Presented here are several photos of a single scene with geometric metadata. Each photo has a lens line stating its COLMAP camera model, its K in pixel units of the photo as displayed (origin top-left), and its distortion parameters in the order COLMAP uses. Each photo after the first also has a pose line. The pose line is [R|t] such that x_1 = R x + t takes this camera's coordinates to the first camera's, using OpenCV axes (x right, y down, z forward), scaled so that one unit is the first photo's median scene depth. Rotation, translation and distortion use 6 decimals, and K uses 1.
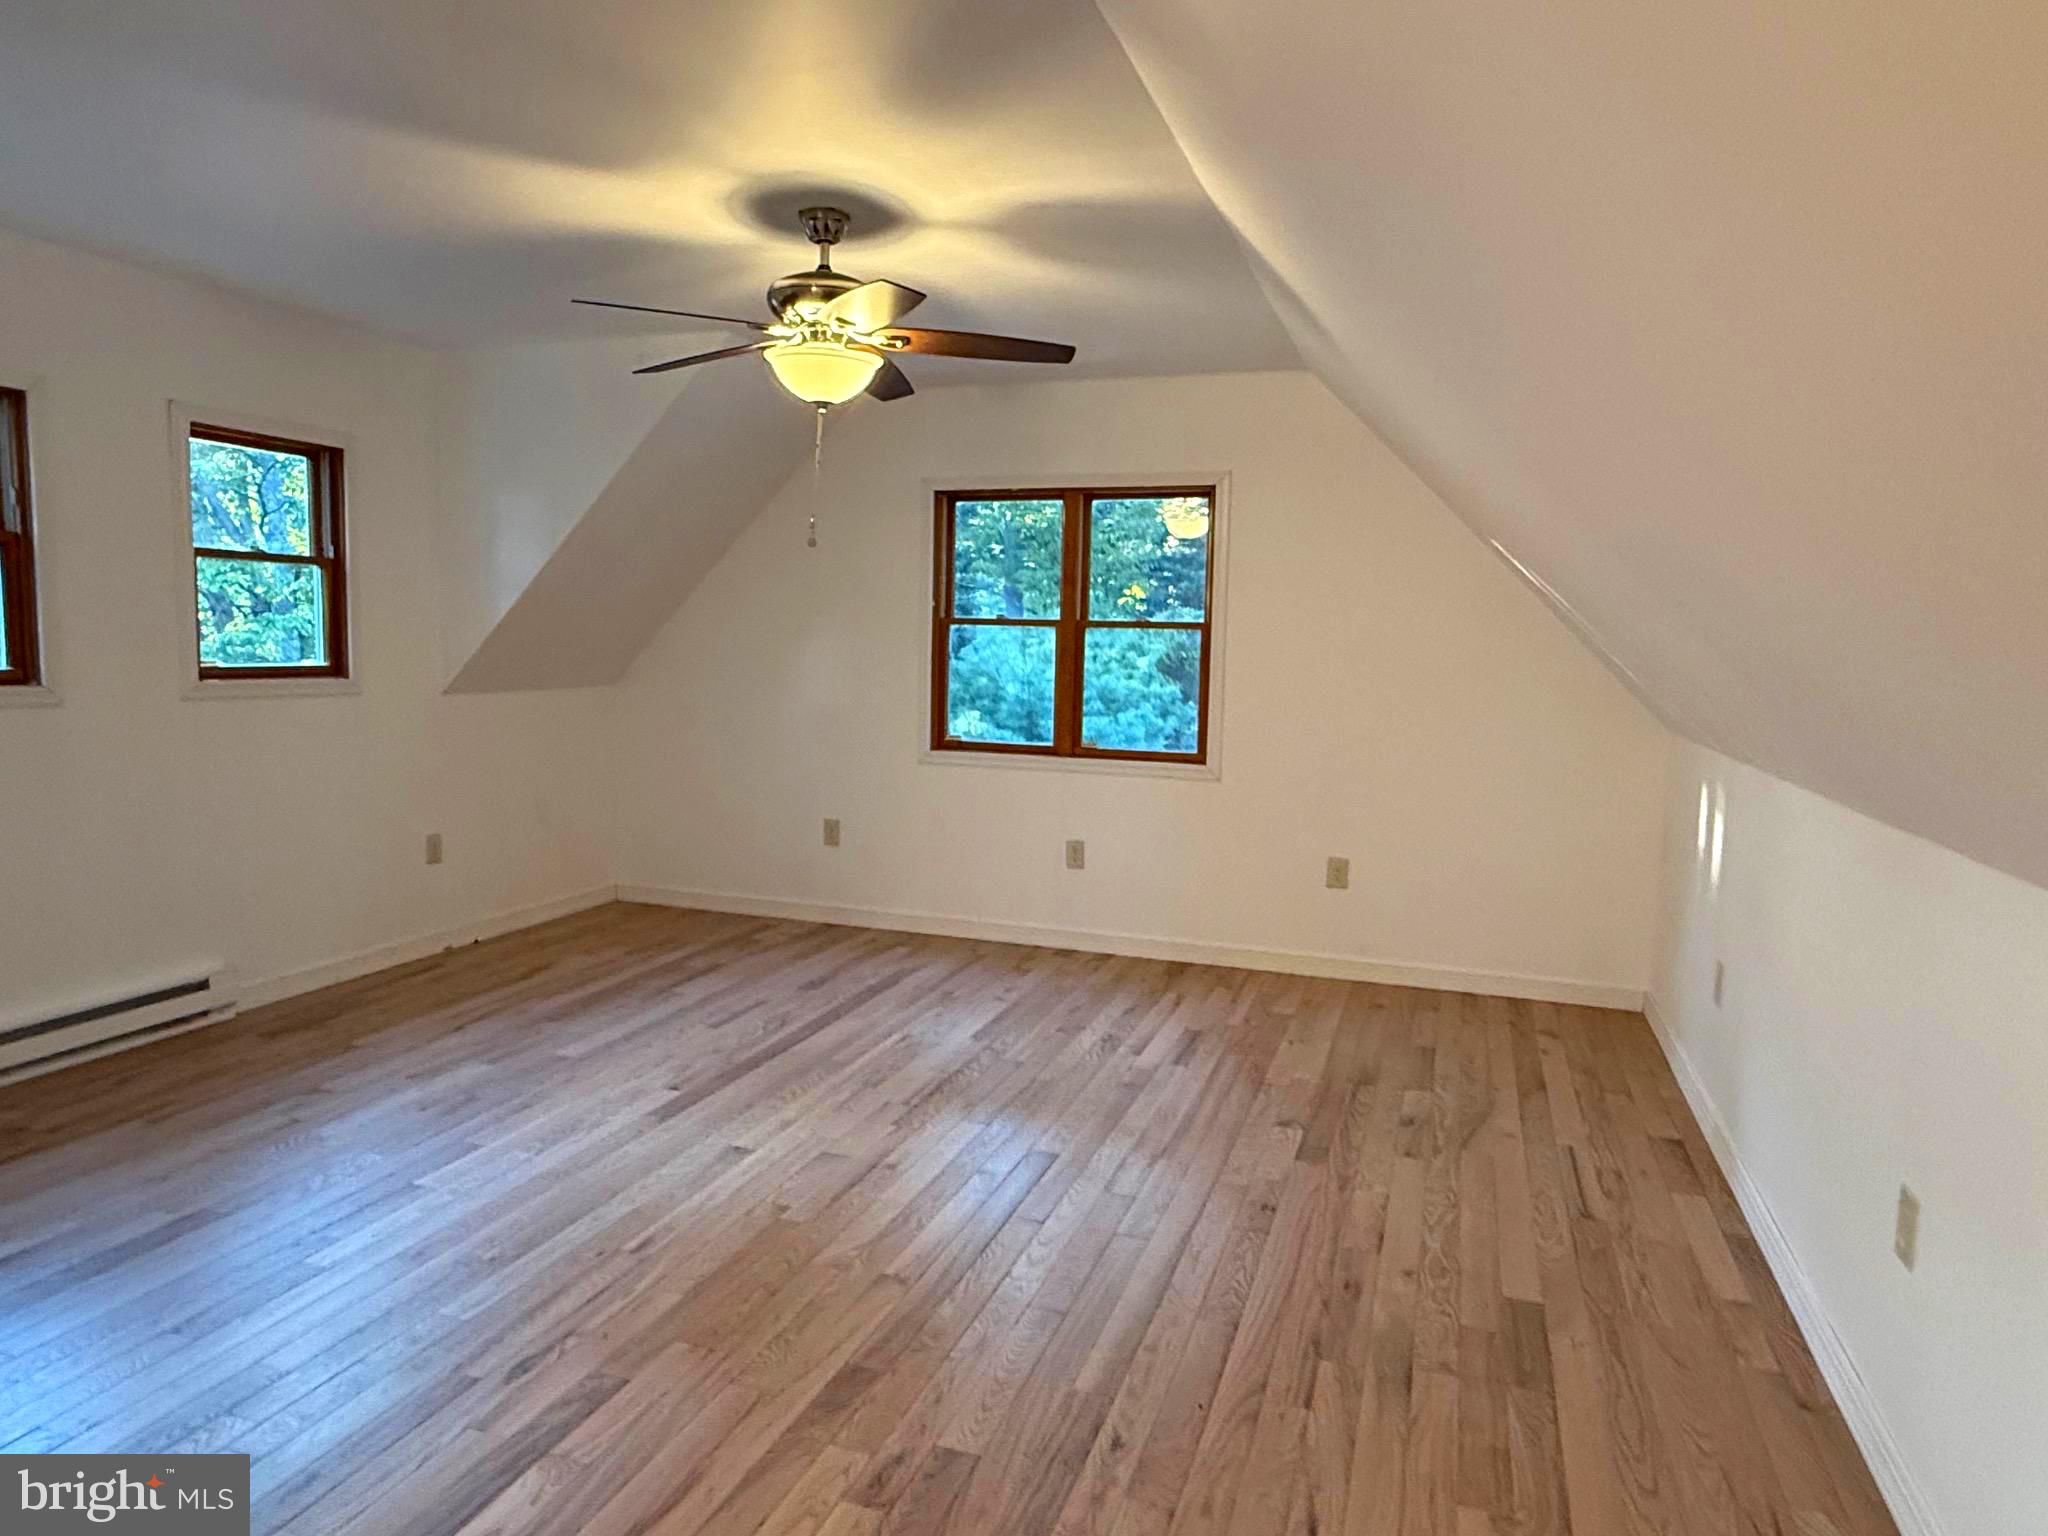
lens RADIAL K [[1272.7, 0, 1012.5], [0, 1272.7, 761.5], [0, 0, 1]] dist [-0.003150, -0.002105]
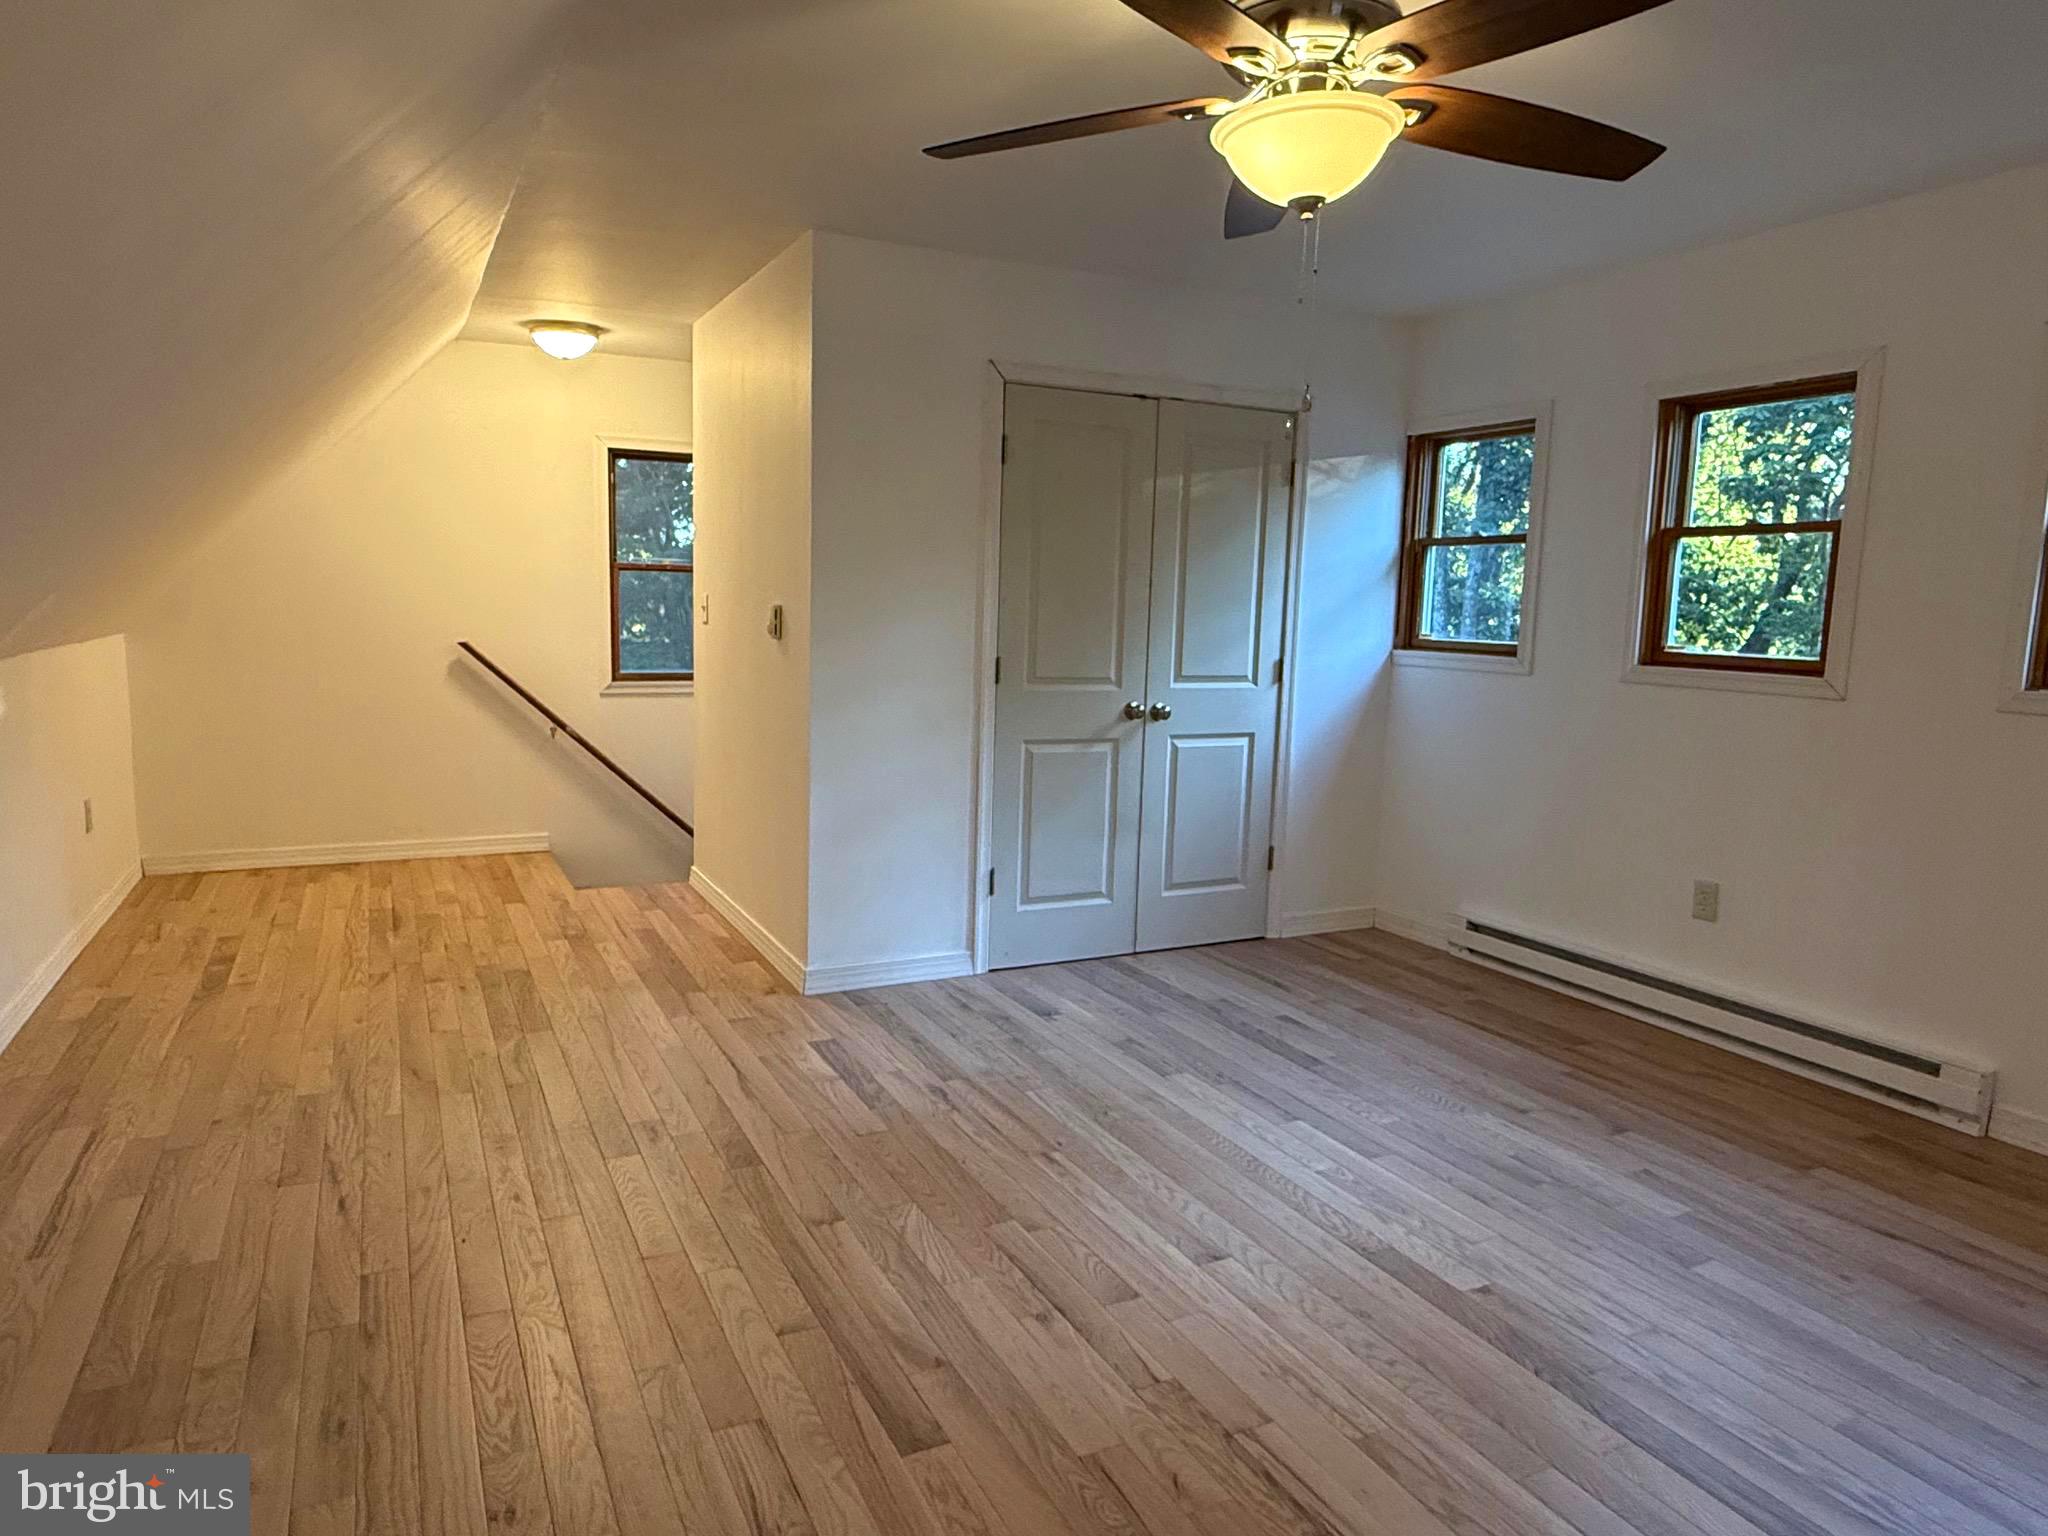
lens RADIAL K [[1272.7, 0, 1012.5], [0, 1272.7, 761.5], [0, 0, 1]] dist [-0.003150, -0.002105]
pose [[-0.695569, 0.050728, -0.716666, 0.400585], [-0.110275, 0.978146, 0.176264, -0.109828], [0.709946, 0.201634, -0.674775, 1.357925]]
